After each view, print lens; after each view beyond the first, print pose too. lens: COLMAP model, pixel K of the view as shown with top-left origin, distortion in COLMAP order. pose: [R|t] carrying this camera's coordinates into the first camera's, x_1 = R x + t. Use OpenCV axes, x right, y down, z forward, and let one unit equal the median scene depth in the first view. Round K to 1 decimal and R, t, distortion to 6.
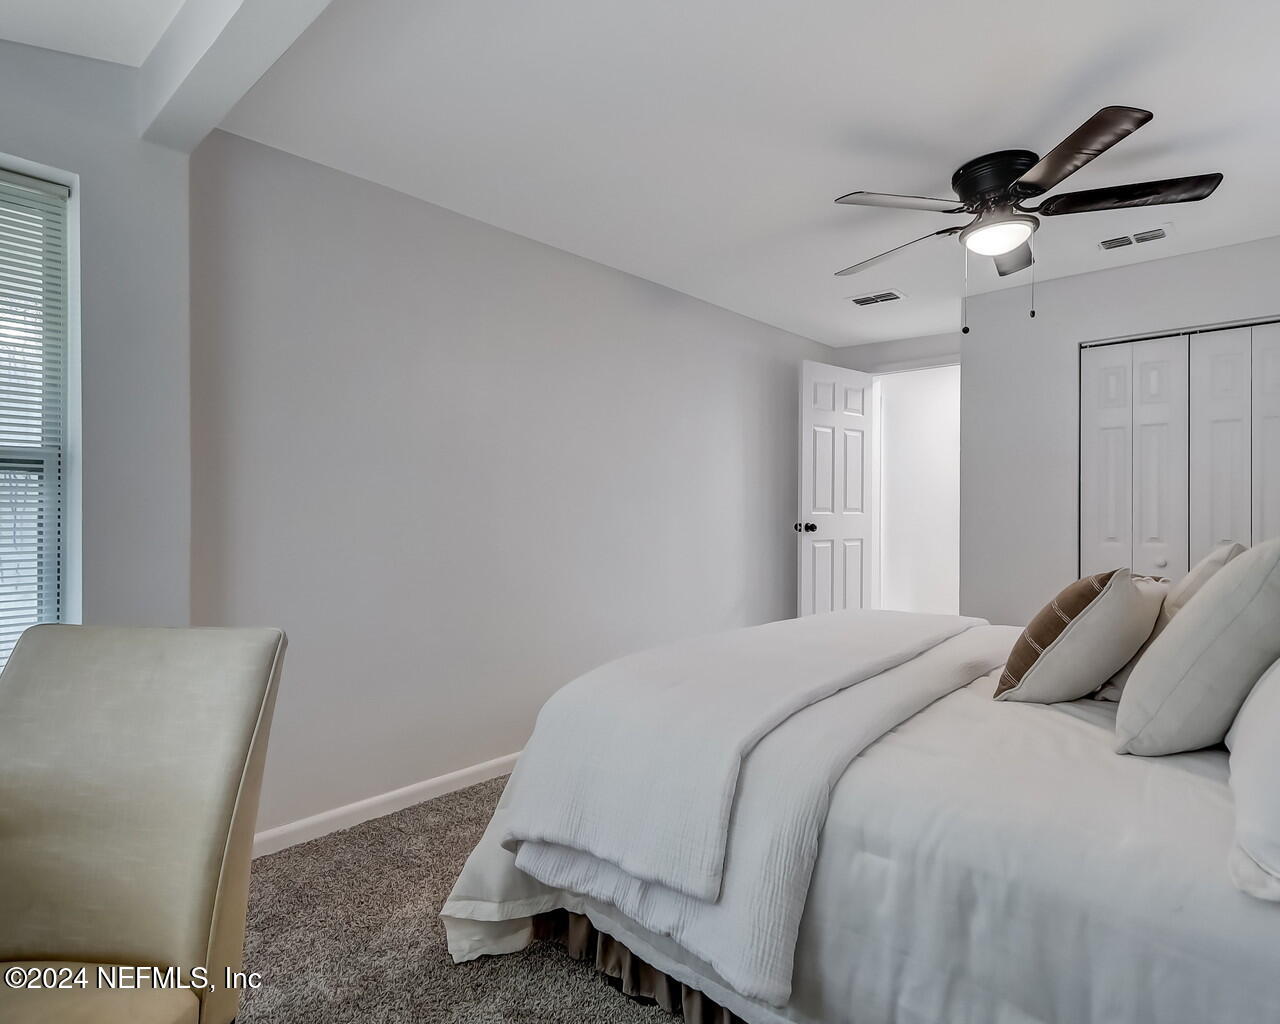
lens RADIAL K [[701.6, 0, 636.2], [0, 701.6, 516.2], [0, 0, 1]] dist [0.001555, 0.000162]
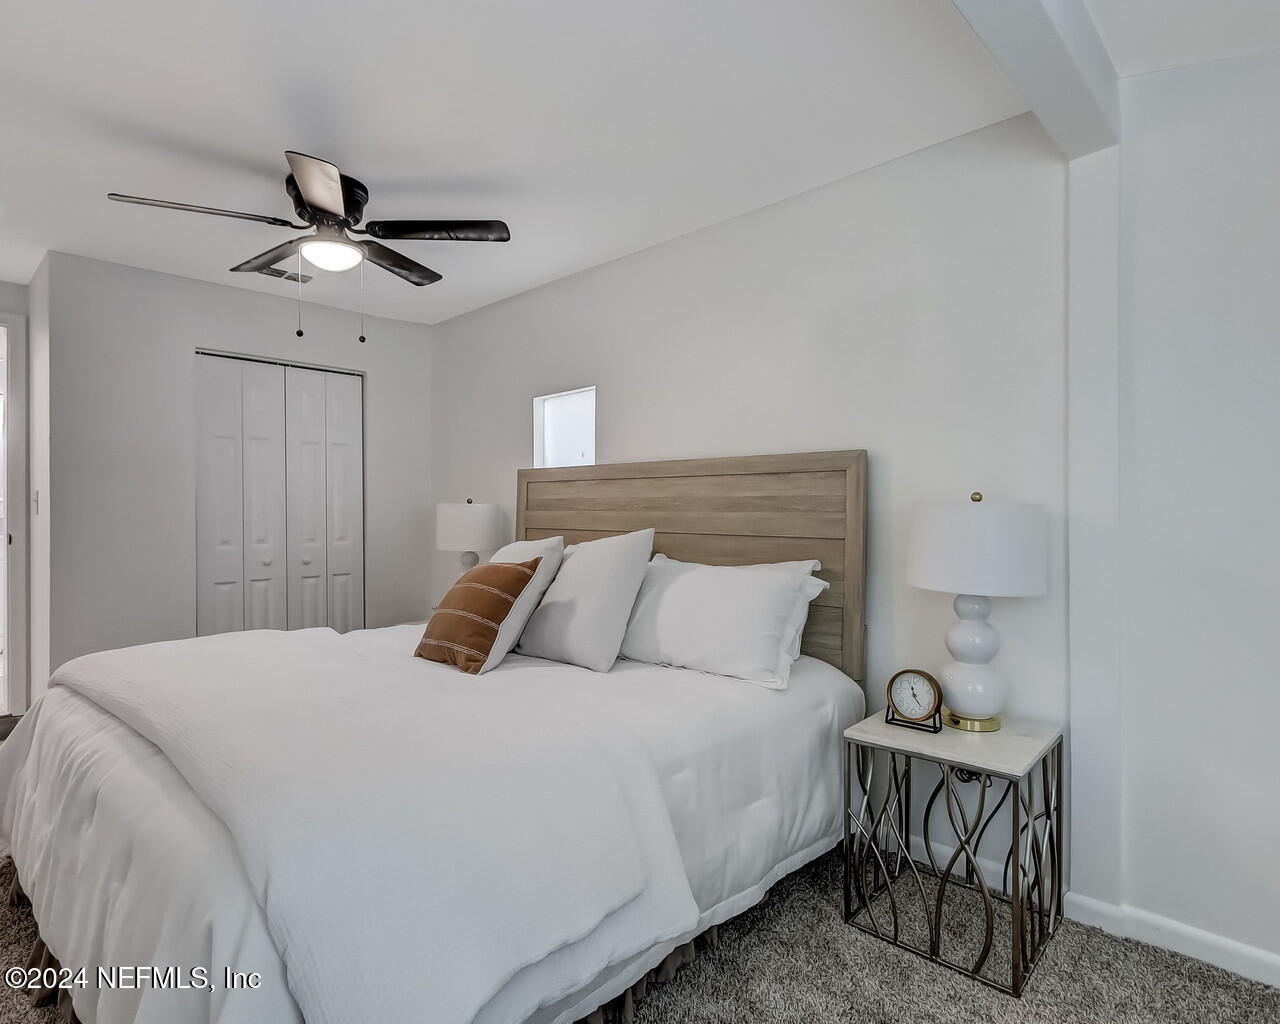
lens RADIAL K [[701.6, 0, 636.2], [0, 701.6, 516.2], [0, 0, 1]] dist [0.001555, 0.000162]
pose [[0.055688, -0.000776, 0.998448, -0.531192], [0.005191, 0.999986, 0.000487, -0.007208], [-0.998435, 0.005156, 0.055692, 0.523048]]
